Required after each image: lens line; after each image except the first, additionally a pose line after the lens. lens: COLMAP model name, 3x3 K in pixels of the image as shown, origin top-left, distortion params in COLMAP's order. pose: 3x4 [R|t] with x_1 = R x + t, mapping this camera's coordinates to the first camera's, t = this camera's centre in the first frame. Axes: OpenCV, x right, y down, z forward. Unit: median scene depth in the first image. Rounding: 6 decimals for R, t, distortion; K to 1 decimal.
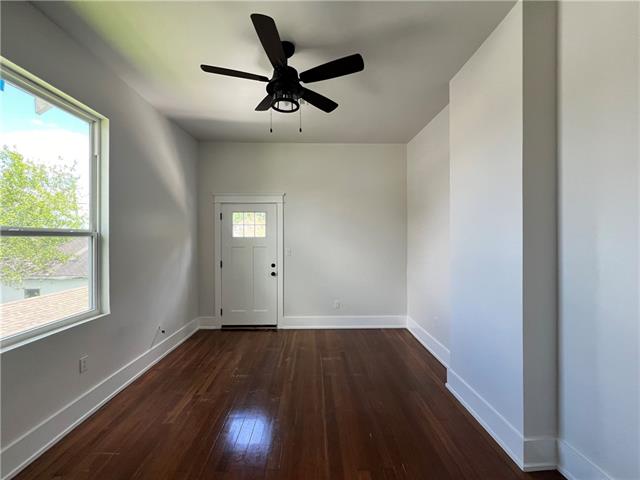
lens RADIAL K [[256.8, 0, 321.3], [0, 256.8, 239.6], [0, 0, 1]] dist [-0.002144, 0.000801]
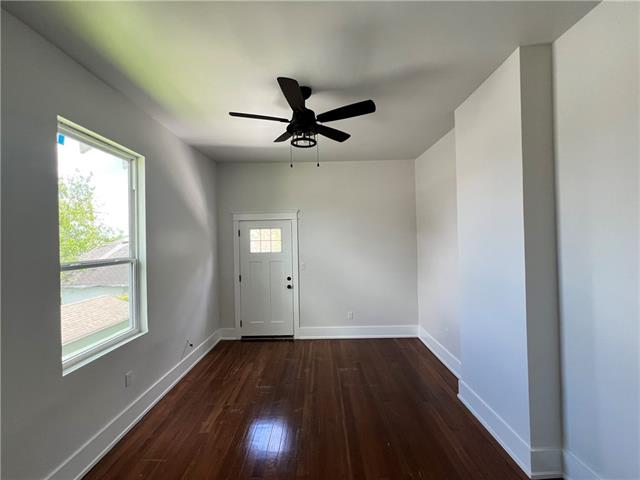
lens RADIAL K [[256.8, 0, 320.7], [0, 256.8, 239.0], [0, 0, 1]] dist [-0.002144, 0.000801]
pose [[0.999366, -0.019936, -0.029501, -0.036512], [0.019702, 0.999772, -0.008201, -0.081447], [0.029658, 0.007615, 0.999531, -0.080398]]
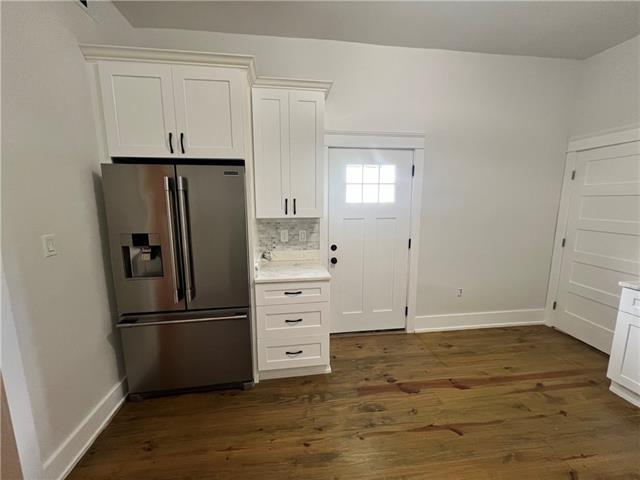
lens RADIAL K [[256.8, 0, 319.2], [0, 256.8, 239.0], [0, 0, 1]] dist [-0.002144, 0.000801]
pose [[0.996184, -0.022387, 0.084361, -0.743996], [0.010616, 0.990449, 0.137472, -0.017276], [-0.086633, -0.136052, 0.986907, 0.564548]]
